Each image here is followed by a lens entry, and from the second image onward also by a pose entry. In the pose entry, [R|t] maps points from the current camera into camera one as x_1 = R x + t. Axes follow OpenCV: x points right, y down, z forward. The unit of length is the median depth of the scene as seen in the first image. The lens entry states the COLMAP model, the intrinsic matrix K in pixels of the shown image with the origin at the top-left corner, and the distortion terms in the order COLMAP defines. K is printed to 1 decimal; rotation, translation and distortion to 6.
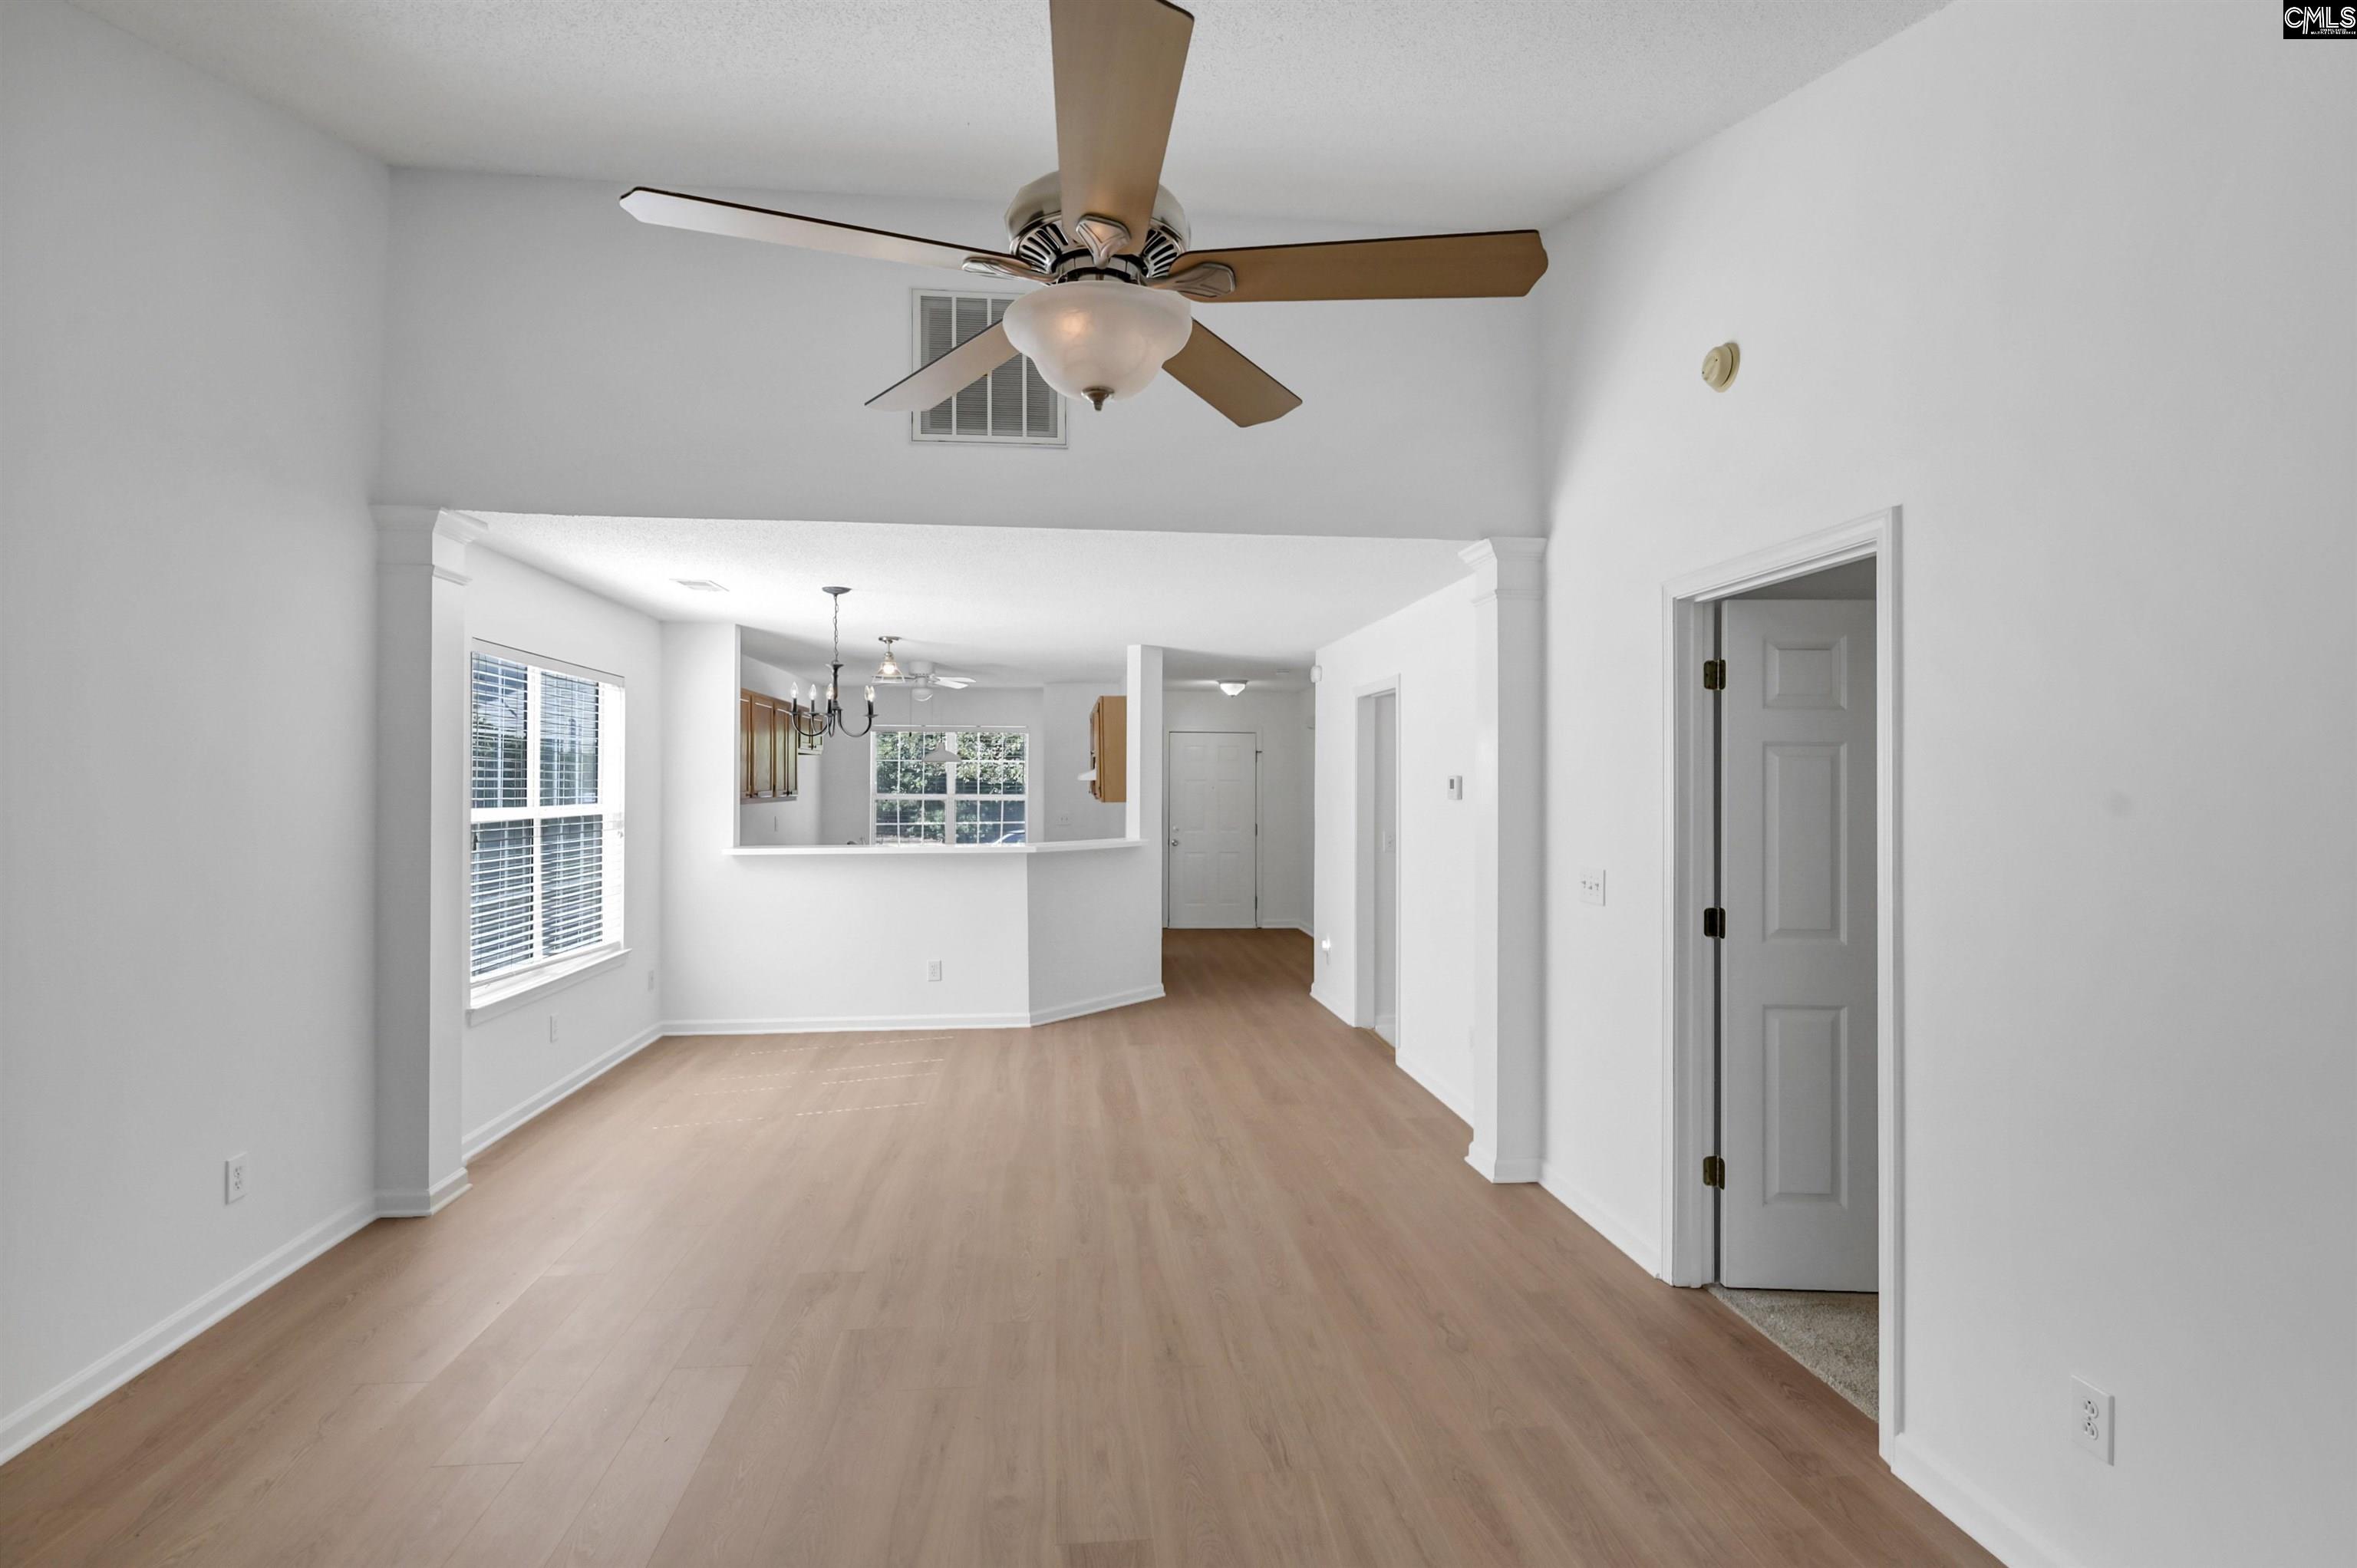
lens RADIAL K [[1095.0, 0, 1171.5], [0, 1095.0, 765.0], [0, 0, 1]] dist [-0.013082, -0.001054]
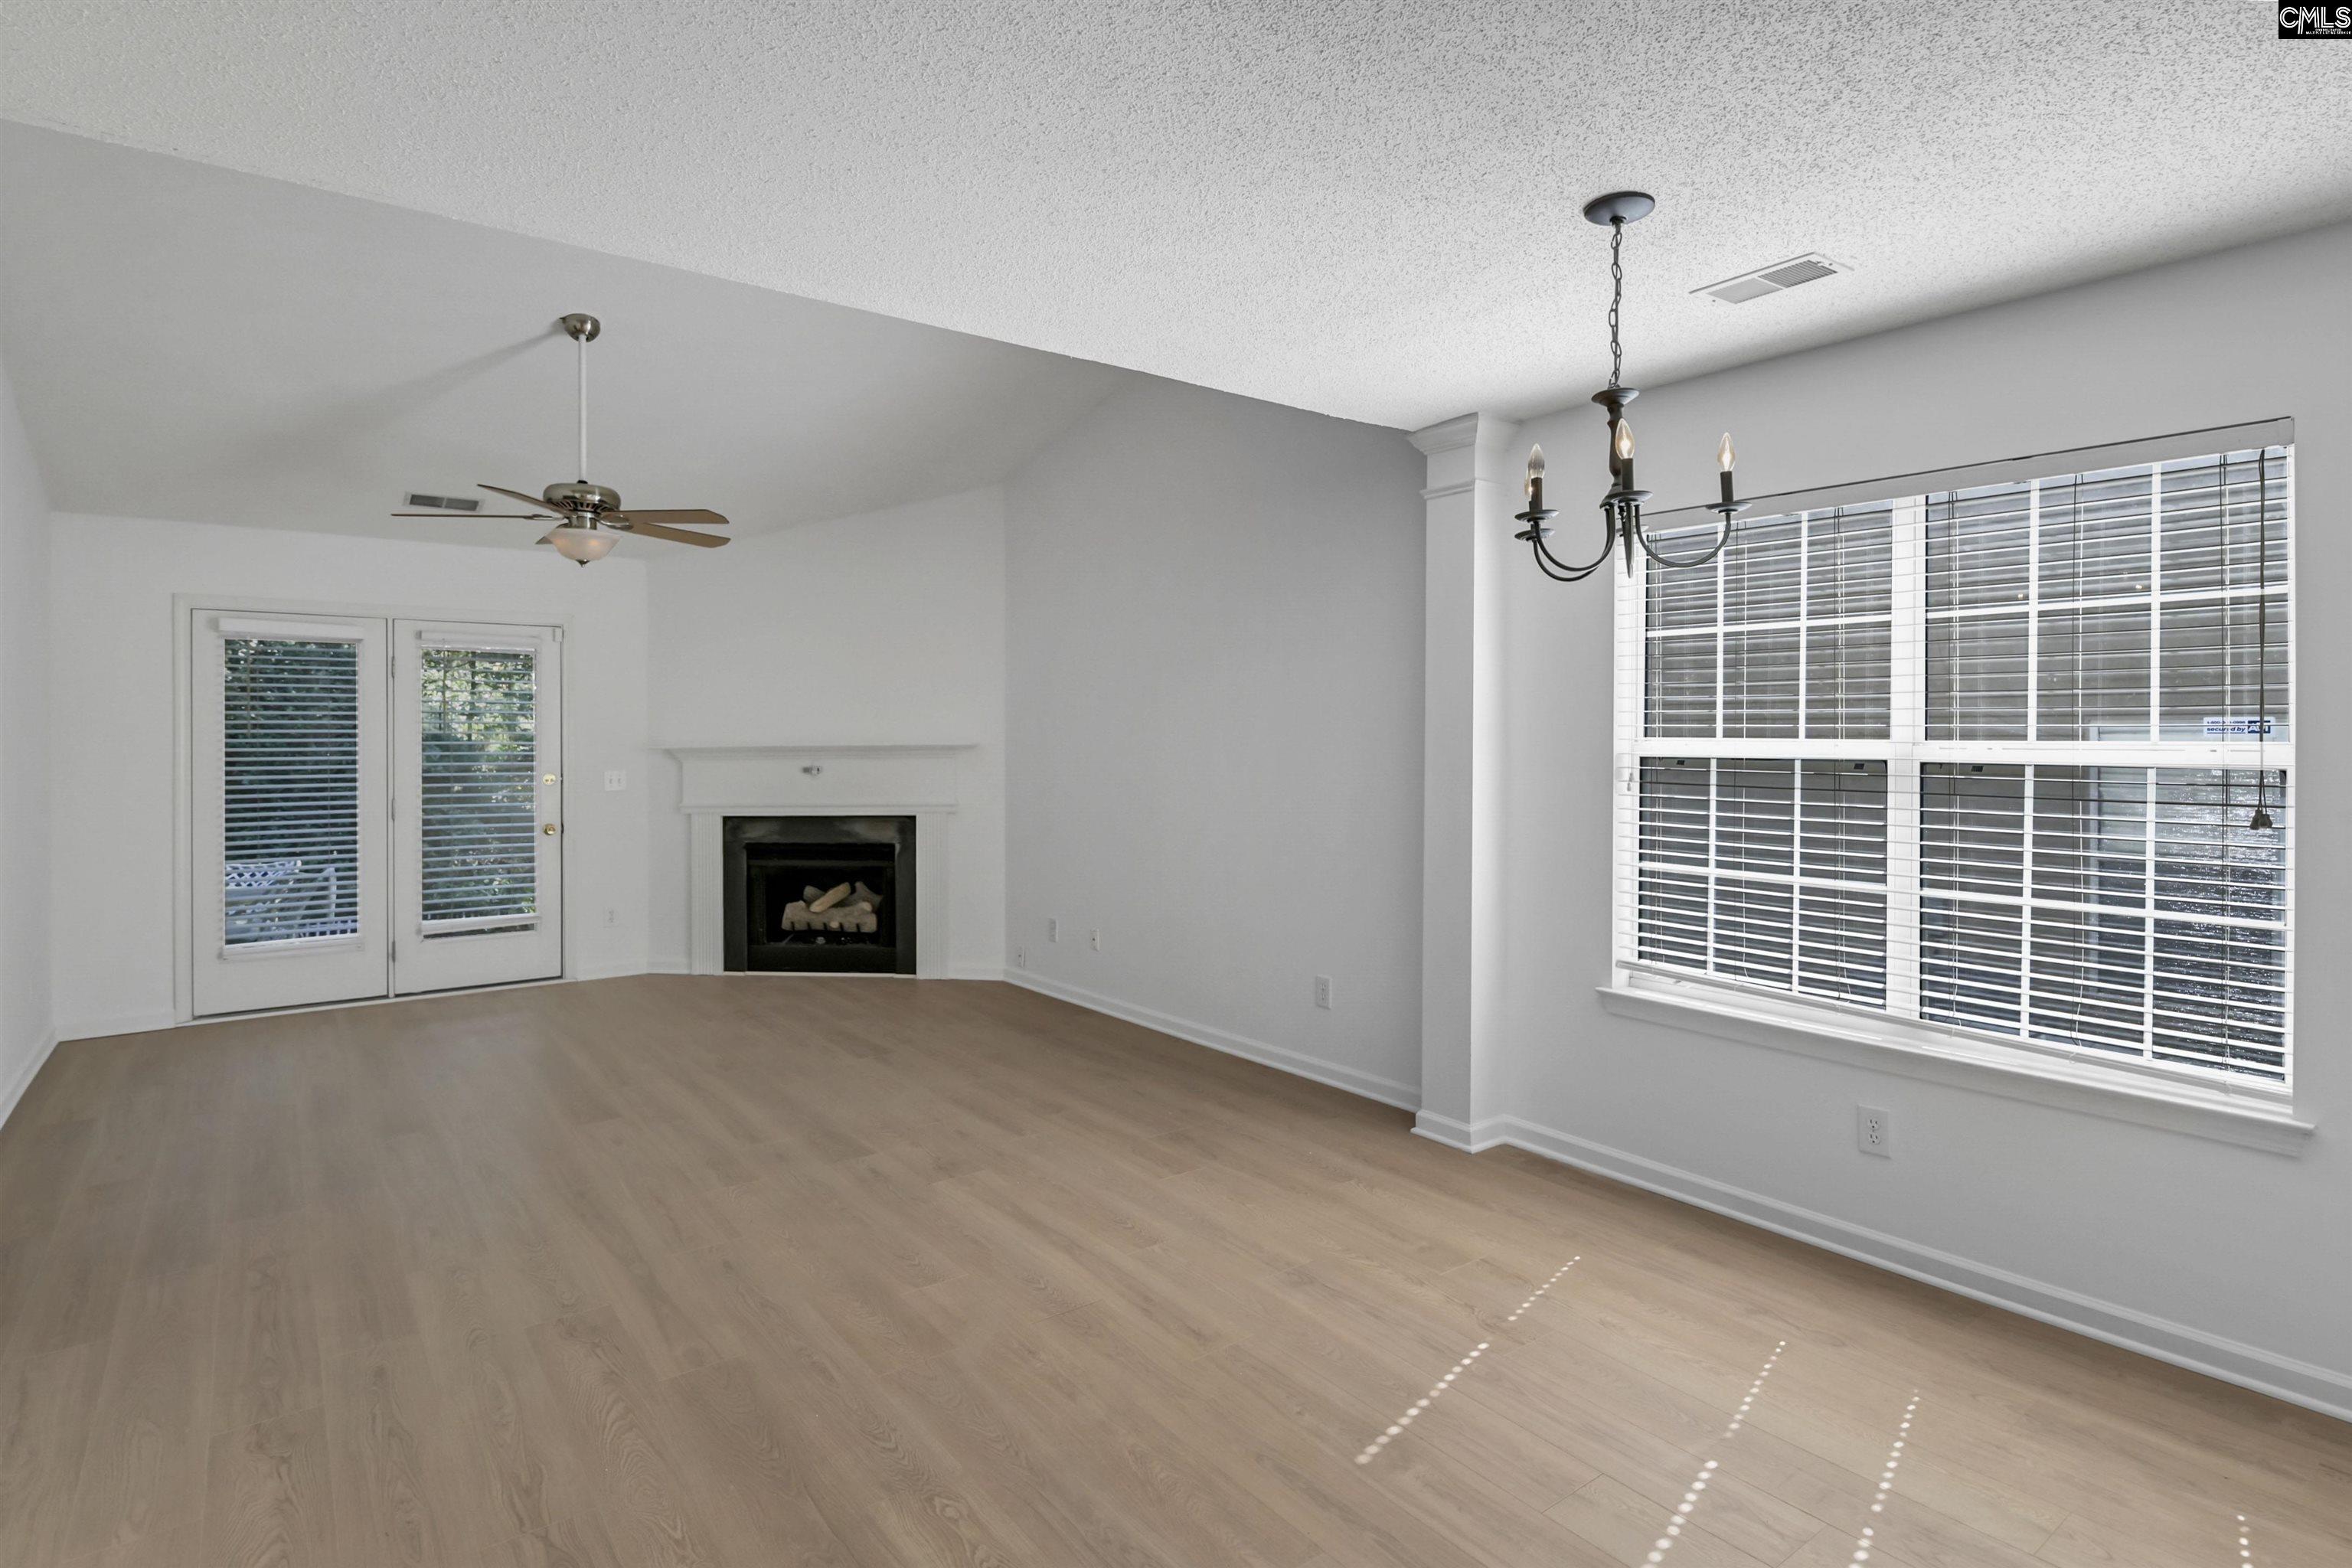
lens RADIAL K [[1201.4, 0, 1166.4], [0, 1201.4, 736.8], [0, 0, 1]] dist [0.002000, -0.008061]
pose [[-0.858169, -0.002481, -0.513361, 0.108044], [0.005164, 0.999896, -0.013466, 0.067904], [0.513341, -0.014207, -0.858067, 2.153107]]
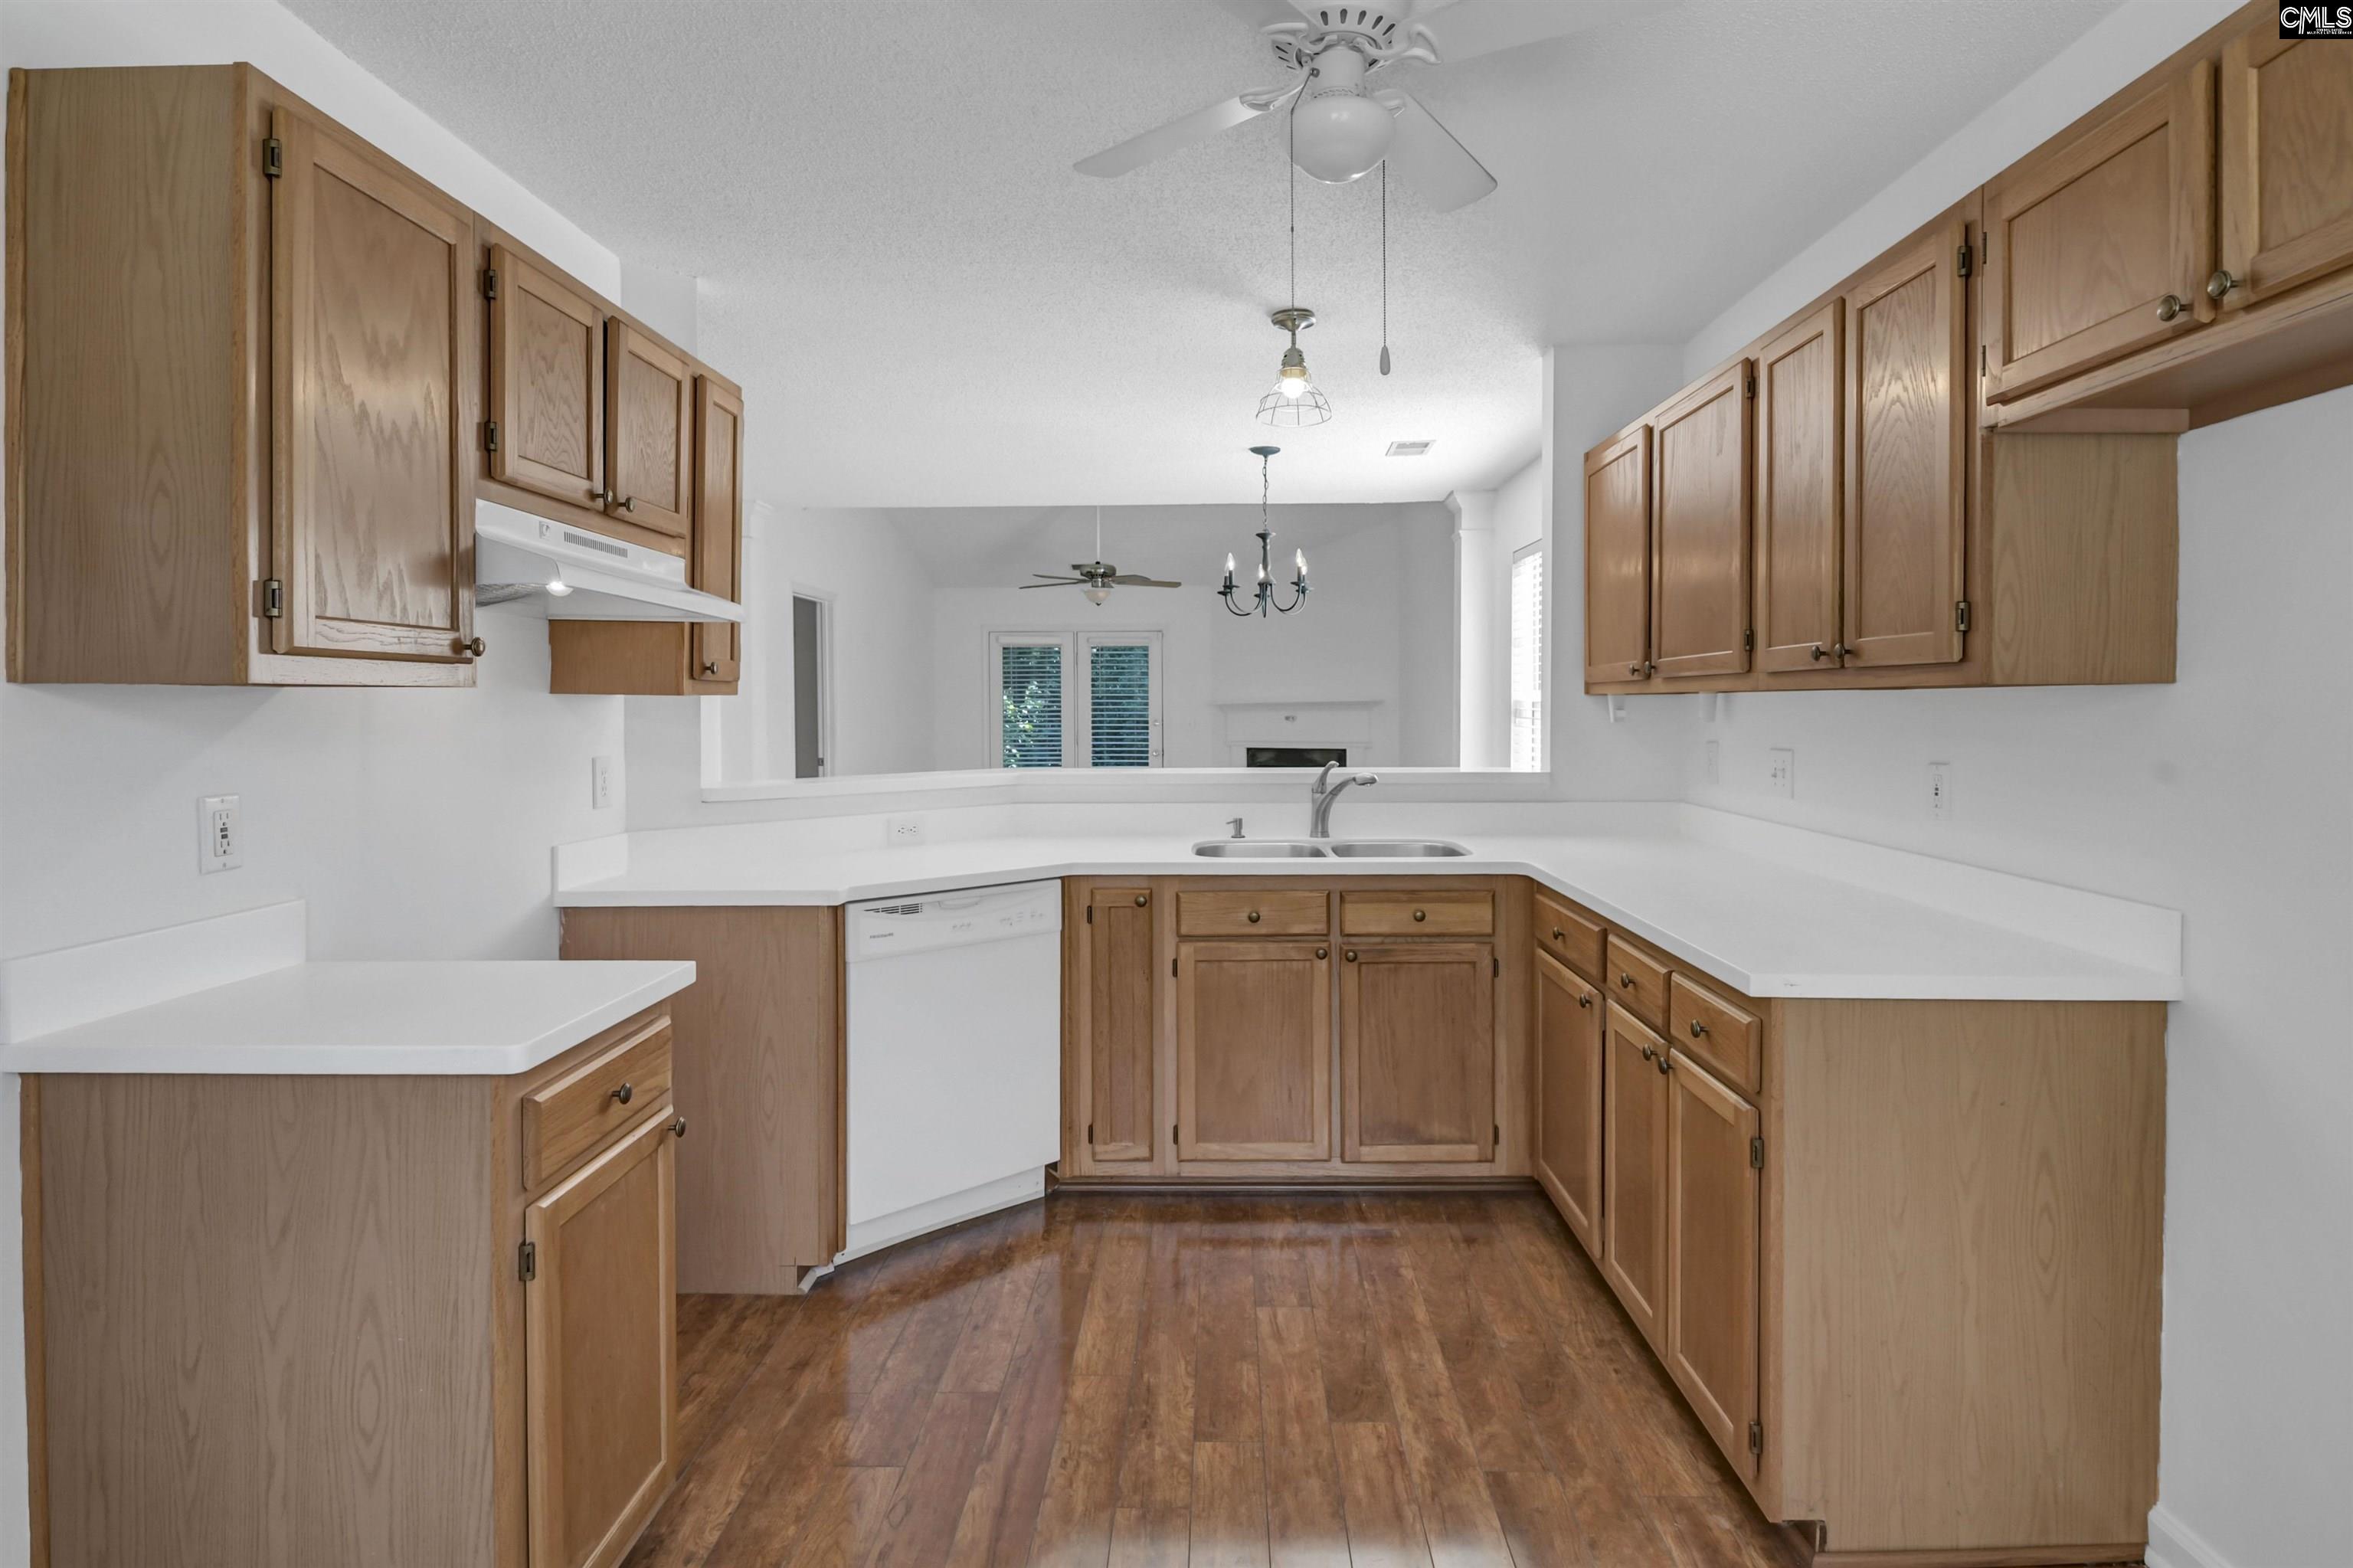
lens RADIAL K [[1200.3, 0, 1179.9], [0, 1200.3, 725.3], [0, 0, 1]] dist [-0.002297, -0.001548]
pose [[-0.989894, -0.002114, 0.141792, -0.626209], [-0.001546, 0.999990, 0.004113, 0.102045], [-0.141800, 0.003852, -0.989888, 3.285917]]
